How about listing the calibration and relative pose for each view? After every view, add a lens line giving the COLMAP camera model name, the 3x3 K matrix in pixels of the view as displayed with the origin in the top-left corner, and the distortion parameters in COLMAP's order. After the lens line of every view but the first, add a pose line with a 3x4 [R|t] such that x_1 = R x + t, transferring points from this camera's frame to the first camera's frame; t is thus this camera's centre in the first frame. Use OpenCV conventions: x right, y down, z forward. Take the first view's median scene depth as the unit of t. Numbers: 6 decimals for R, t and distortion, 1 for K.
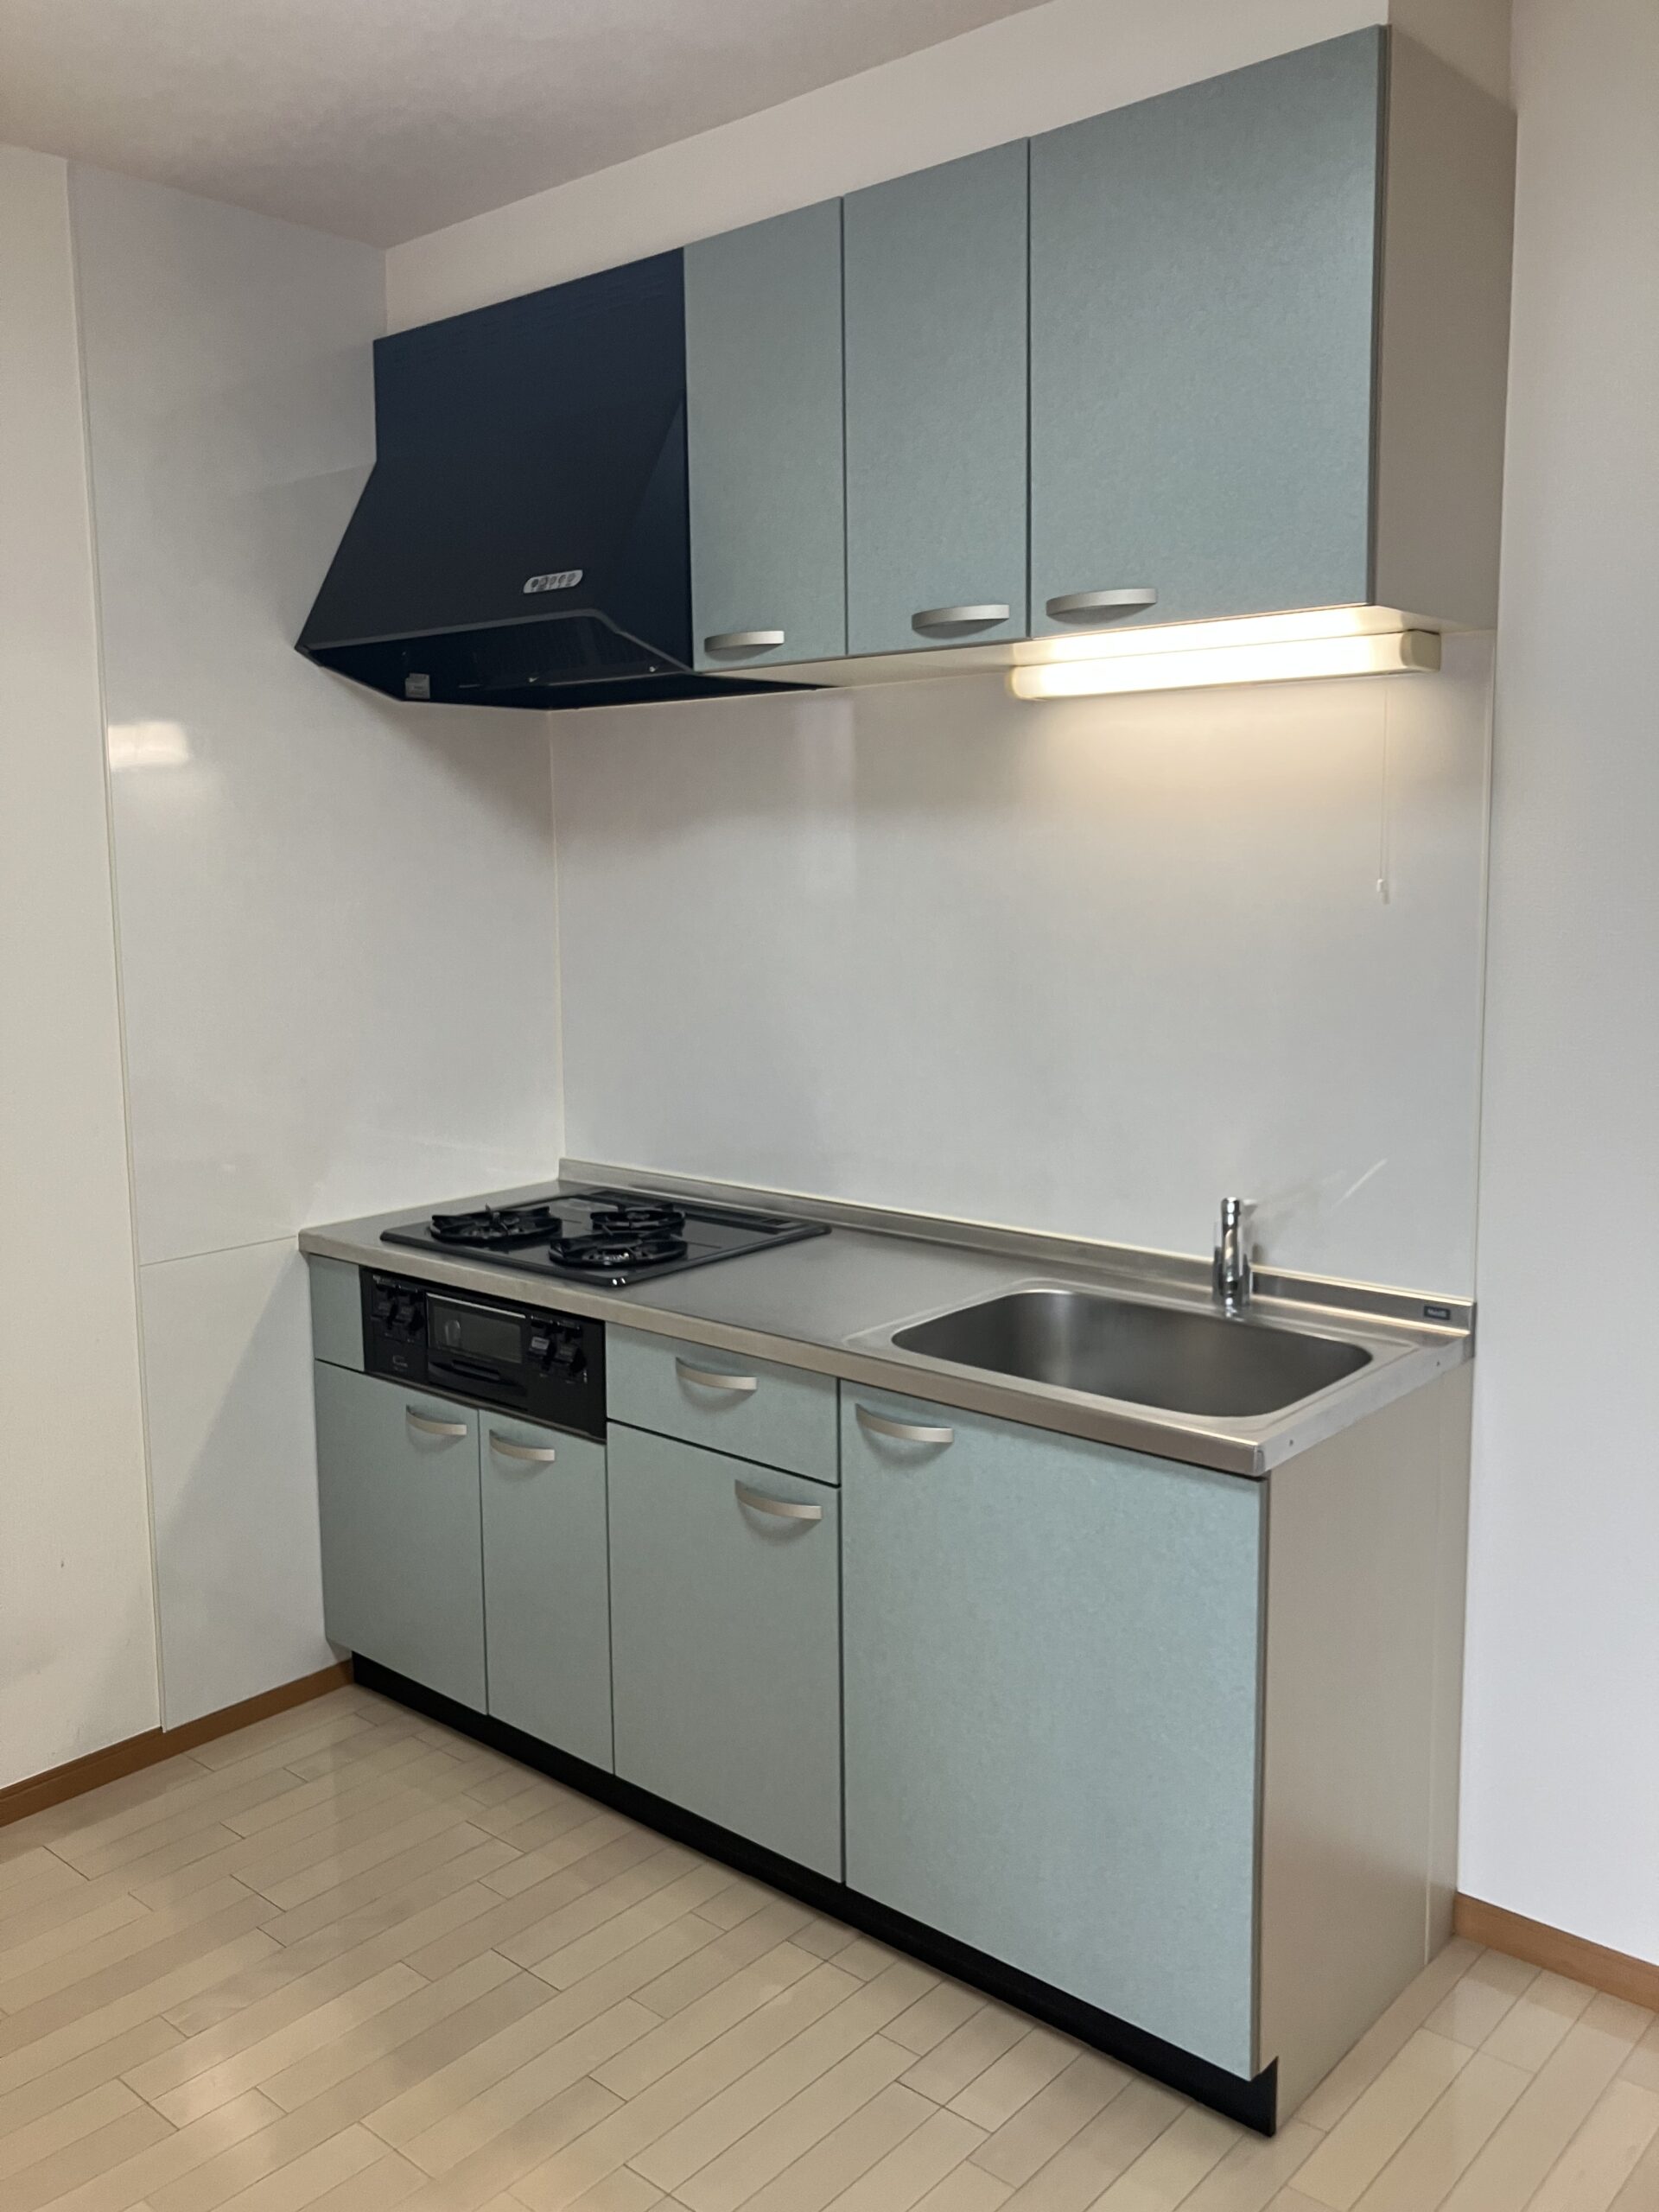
lens RADIAL K [[1786.1, 0, 820.8], [0, 1786.1, 1059.4], [0, 0, 1]] dist [-0.019951, -0.010246]
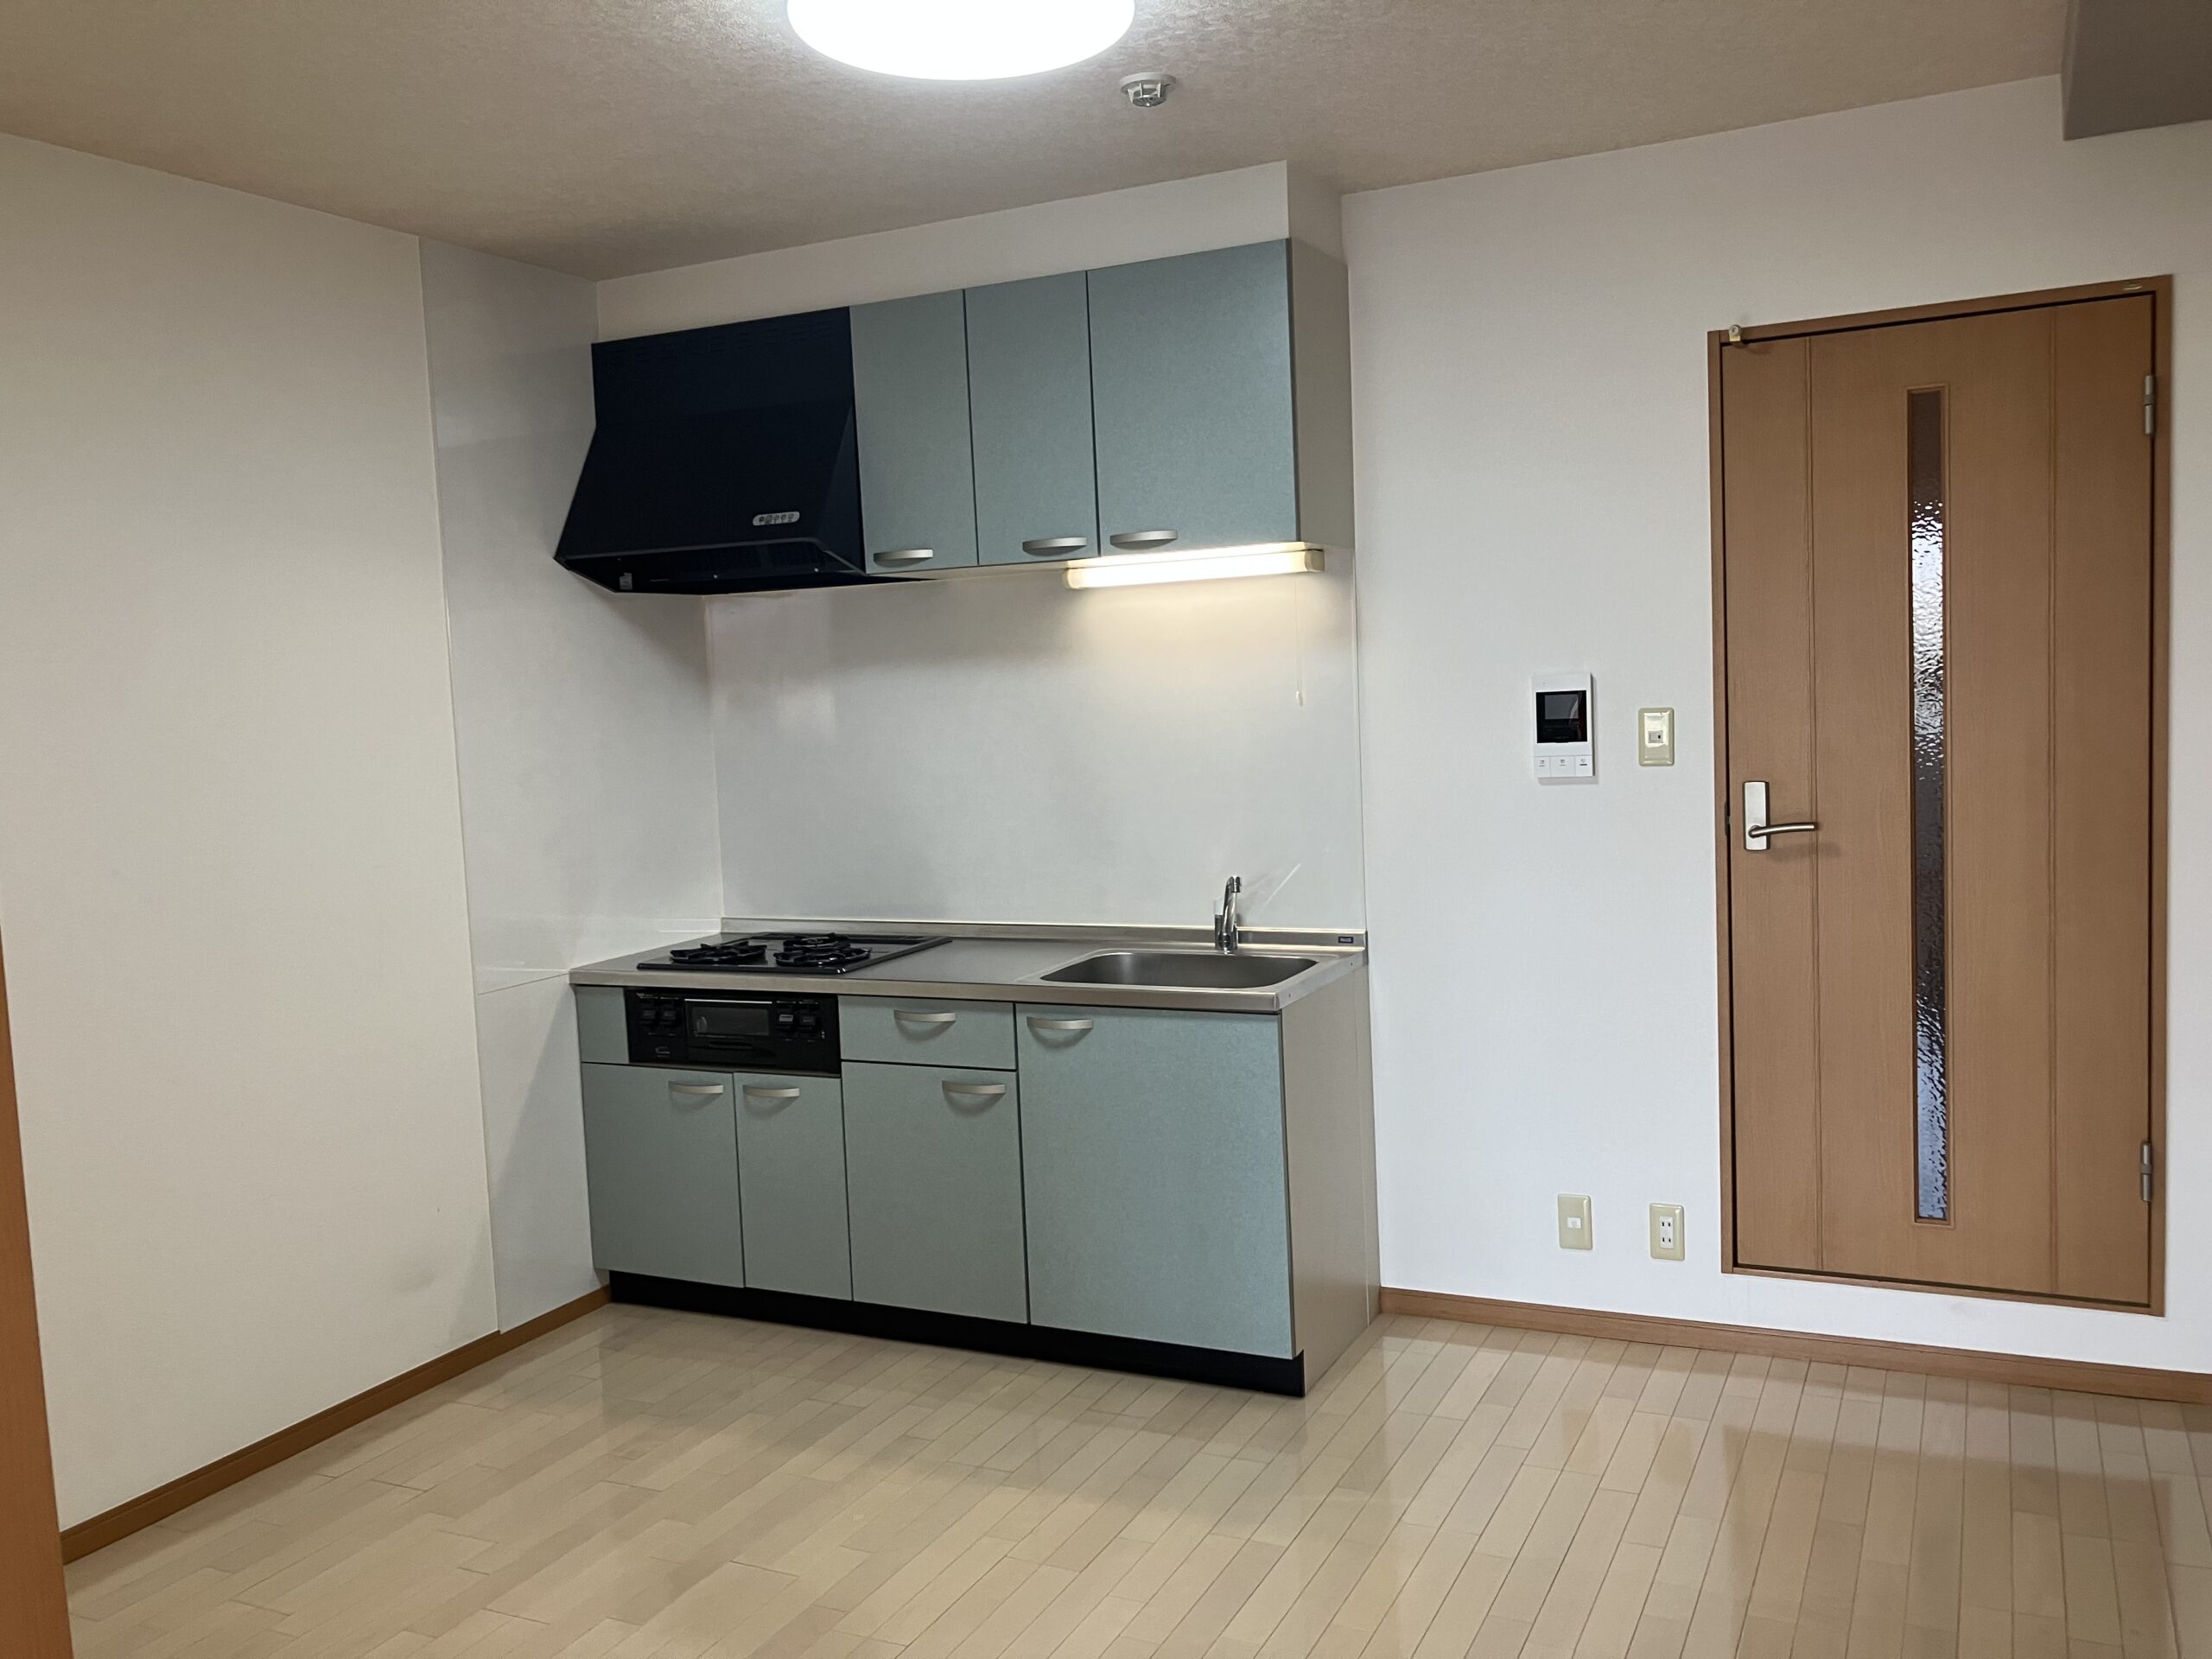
lens RADIAL K [[1815.5, 0, 1106.0], [0, 1815.5, 829.5], [0, 0, 1]] dist [0.005893, -0.283583]
pose [[0.961195, -0.053369, 0.270657, -0.316162], [0.064802, 0.997336, -0.033476, 0.072030], [-0.268150, 0.049716, 0.962094, -0.577143]]
